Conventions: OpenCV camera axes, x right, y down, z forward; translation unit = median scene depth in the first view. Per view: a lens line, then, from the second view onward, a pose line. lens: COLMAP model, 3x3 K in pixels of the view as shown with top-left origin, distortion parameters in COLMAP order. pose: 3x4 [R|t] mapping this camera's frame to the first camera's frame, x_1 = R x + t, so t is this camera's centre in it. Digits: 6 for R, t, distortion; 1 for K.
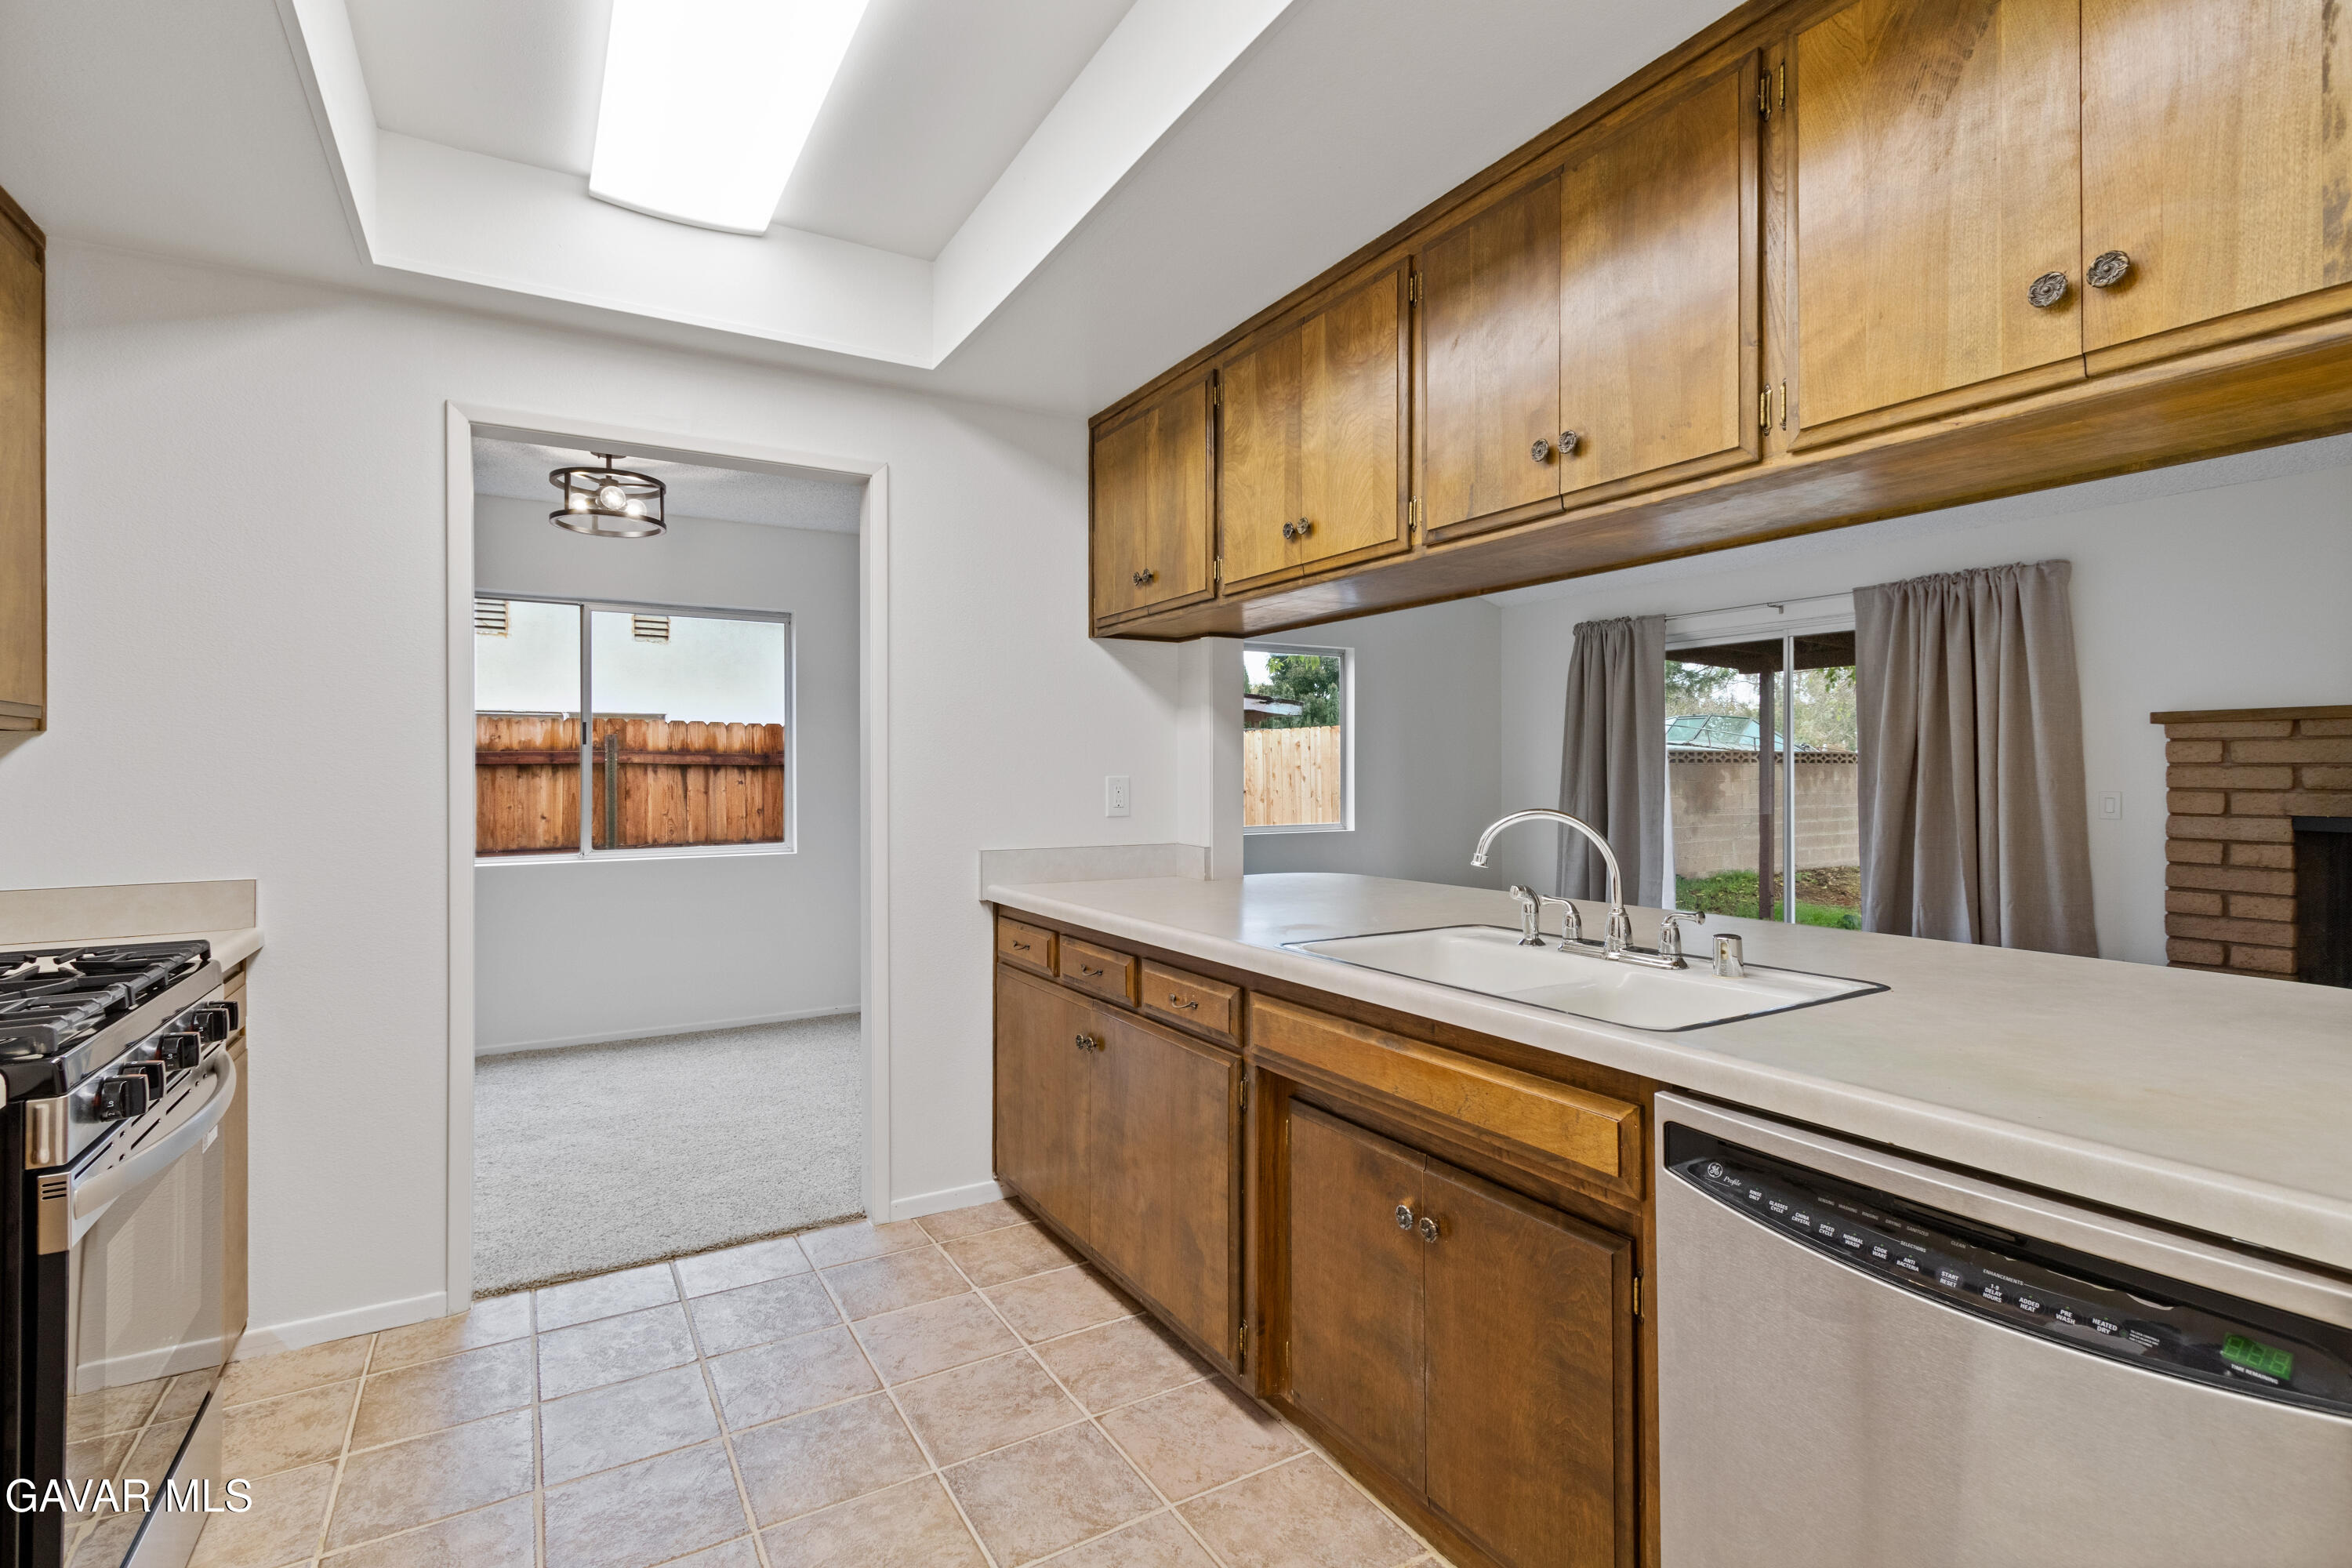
lens RADIAL K [[1093.2, 0, 1181.4], [0, 1093.2, 766.6], [0, 0, 1]] dist [0.008603, -0.000847]
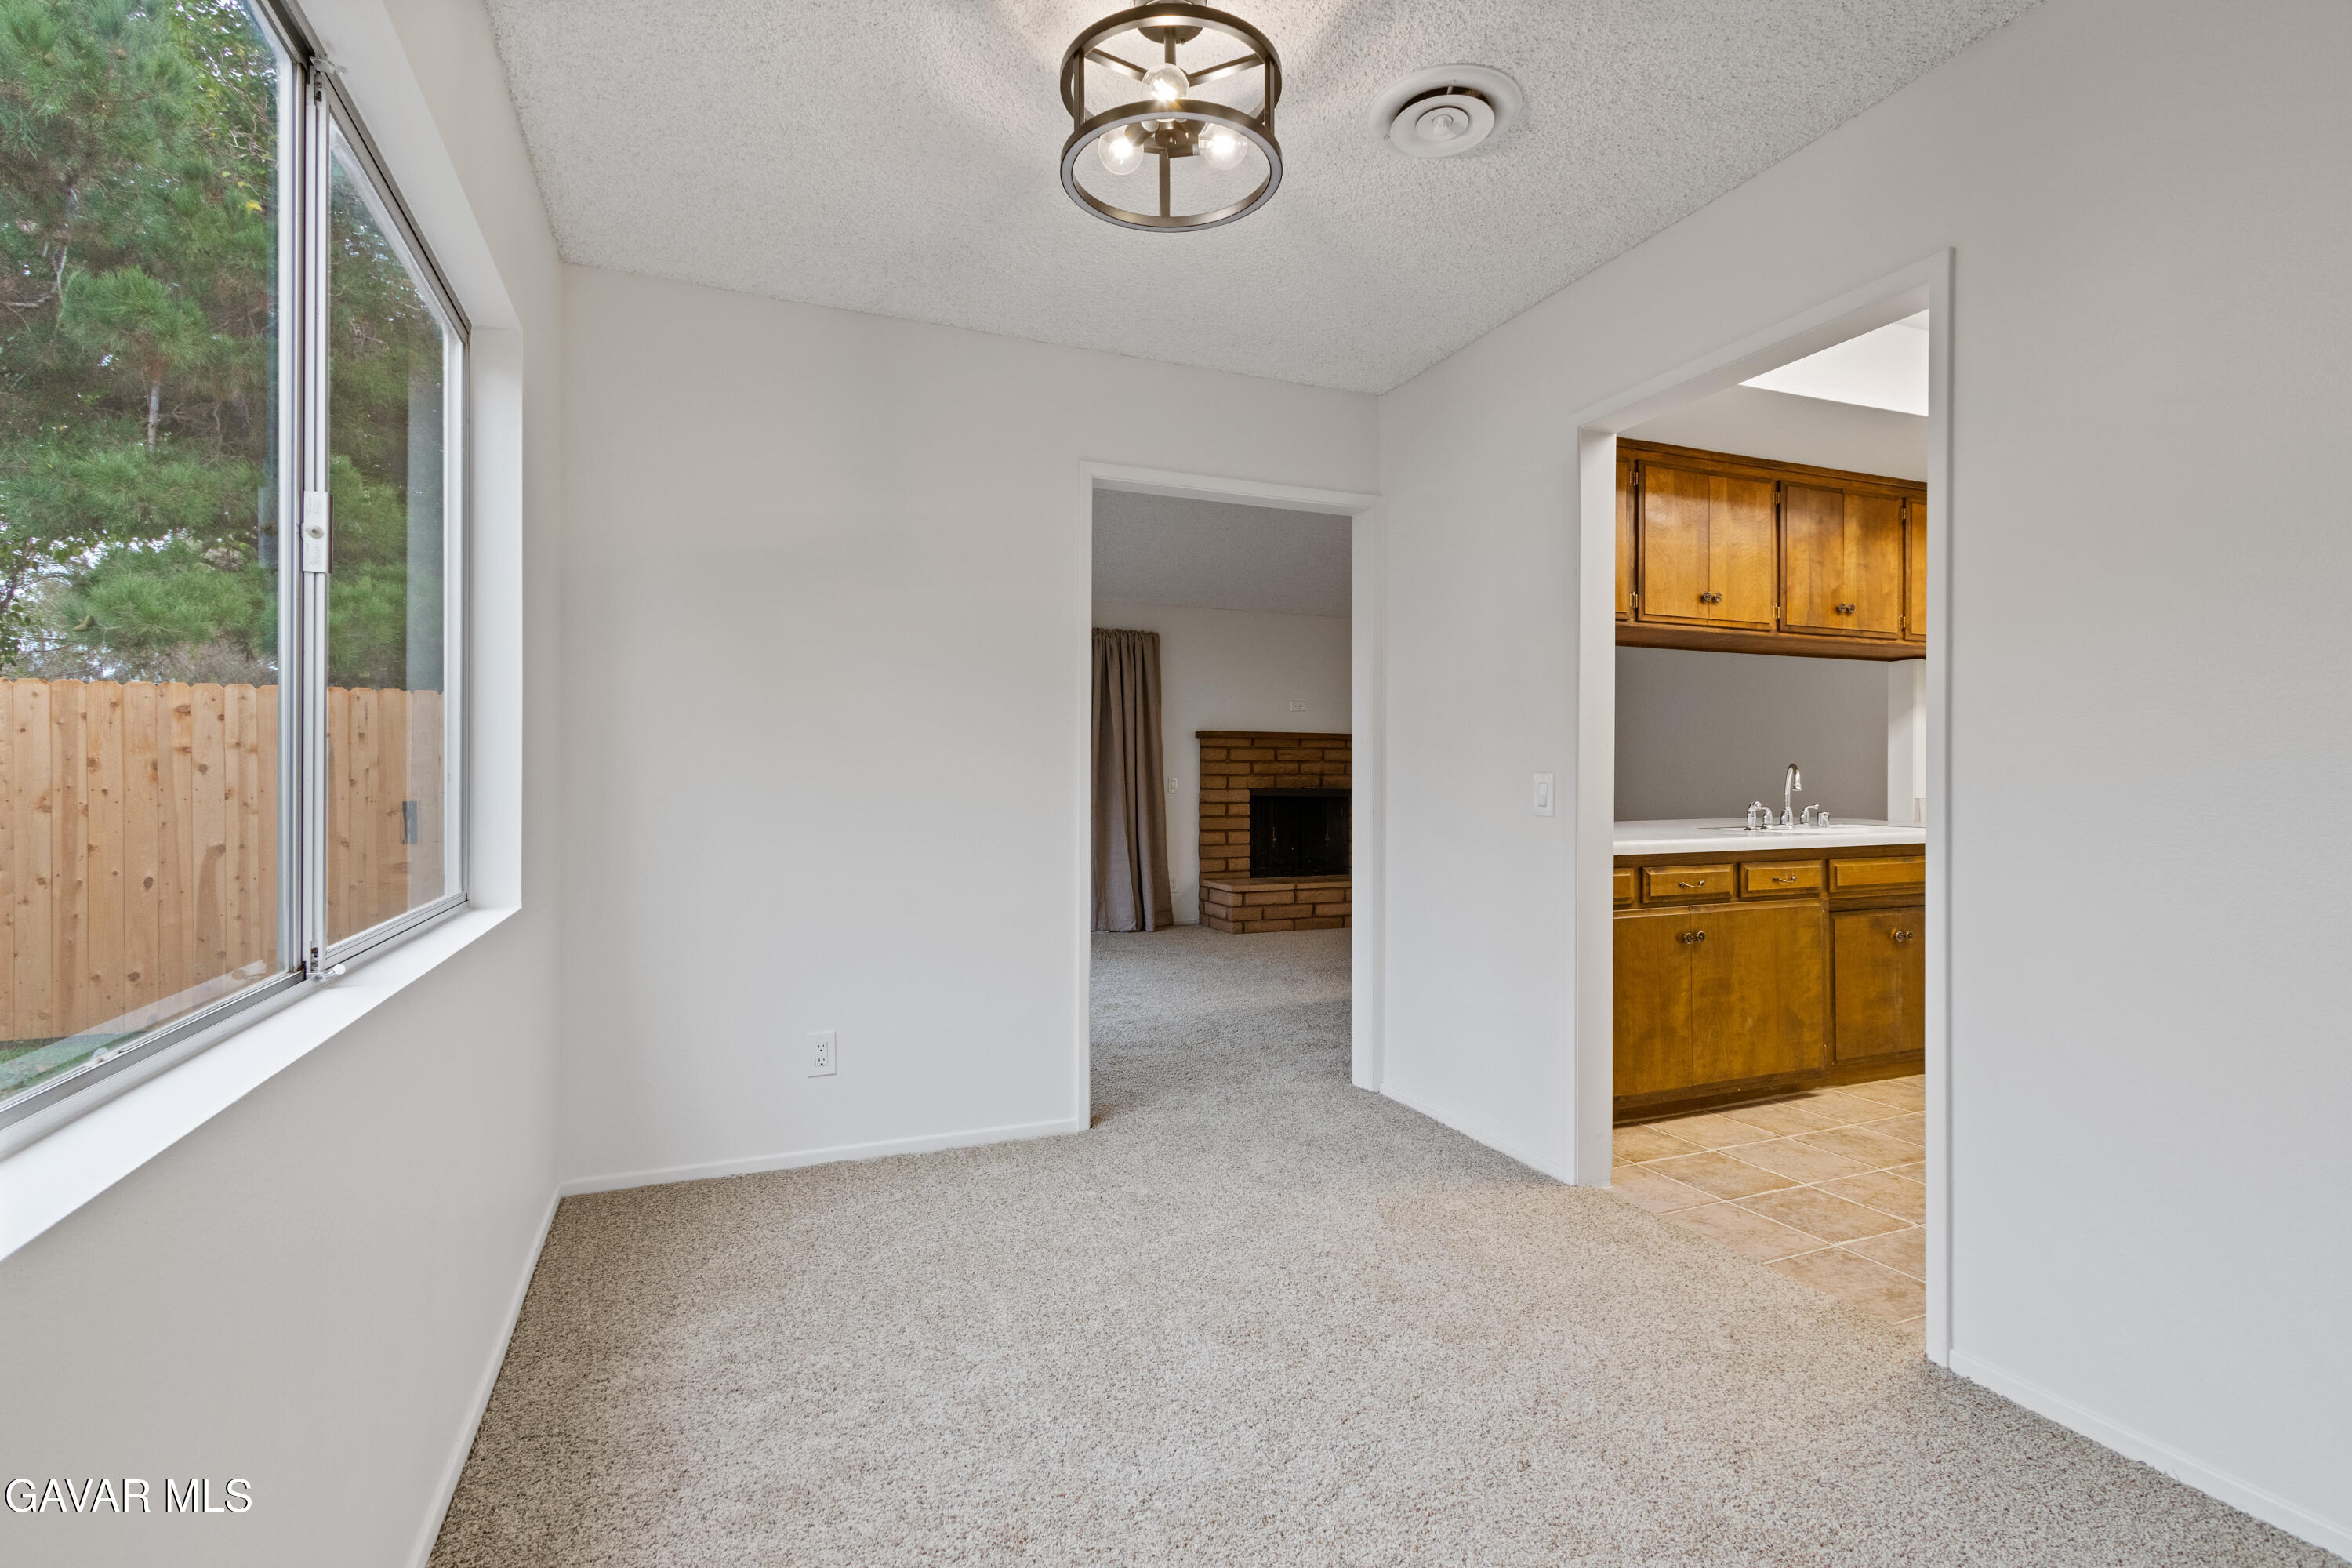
lens RADIAL K [[1093.2, 0, 1175.1], [0, 1093.2, 782.8], [0, 0, 1]] dist [0.008603, -0.000847]
pose [[0.143094, 0.002242, 0.989707, -0.874332], [-0.004800, 0.999987, -0.001571, 0.037536], [-0.989697, -0.004526, 0.143103, 0.827523]]
